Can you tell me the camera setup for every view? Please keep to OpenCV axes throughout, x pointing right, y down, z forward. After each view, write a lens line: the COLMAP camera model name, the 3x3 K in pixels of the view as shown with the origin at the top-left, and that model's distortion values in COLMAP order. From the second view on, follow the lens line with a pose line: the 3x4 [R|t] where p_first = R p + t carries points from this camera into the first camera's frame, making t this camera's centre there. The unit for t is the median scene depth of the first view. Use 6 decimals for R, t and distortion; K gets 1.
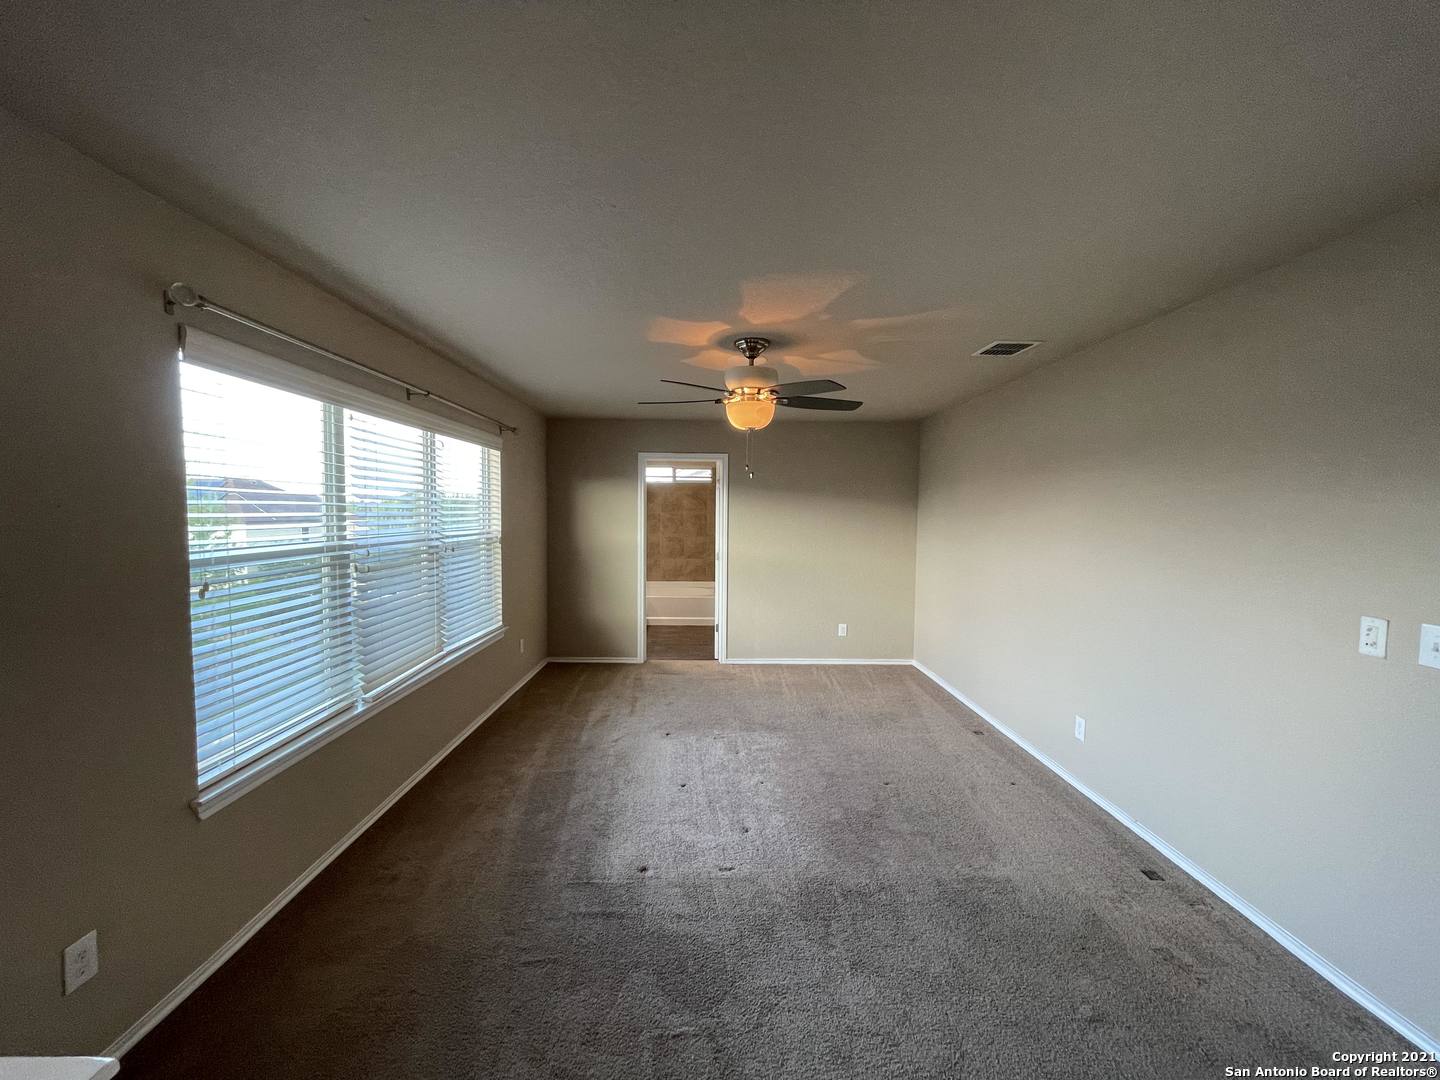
lens RADIAL K [[582.8, 0, 718.5], [0, 582.8, 539.3], [0, 0, 1]] dist [-0.000487, 0.000361]
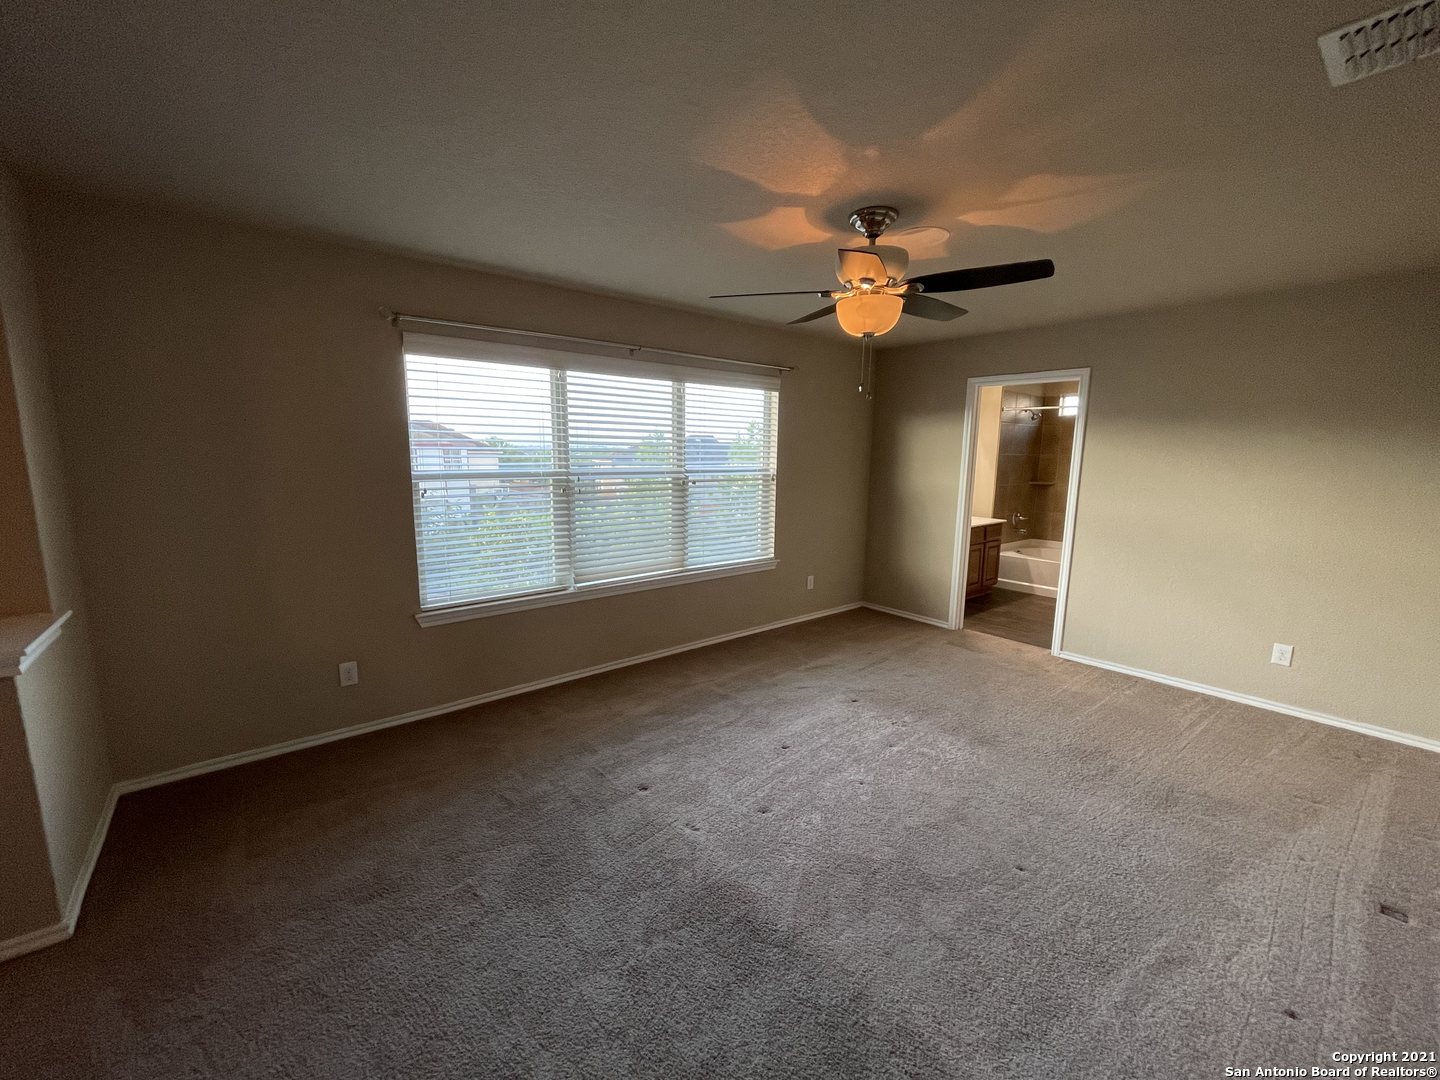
lens RADIAL K [[582.8, 0, 720.1], [0, 582.8, 541.2], [0, 0, 1]] dist [-0.000487, 0.000361]
pose [[0.625341, 0.115062, -0.771822, 0.526057], [-0.042571, 0.992627, 0.113488, -0.000832], [0.779189, -0.038111, 0.625629, 0.341612]]
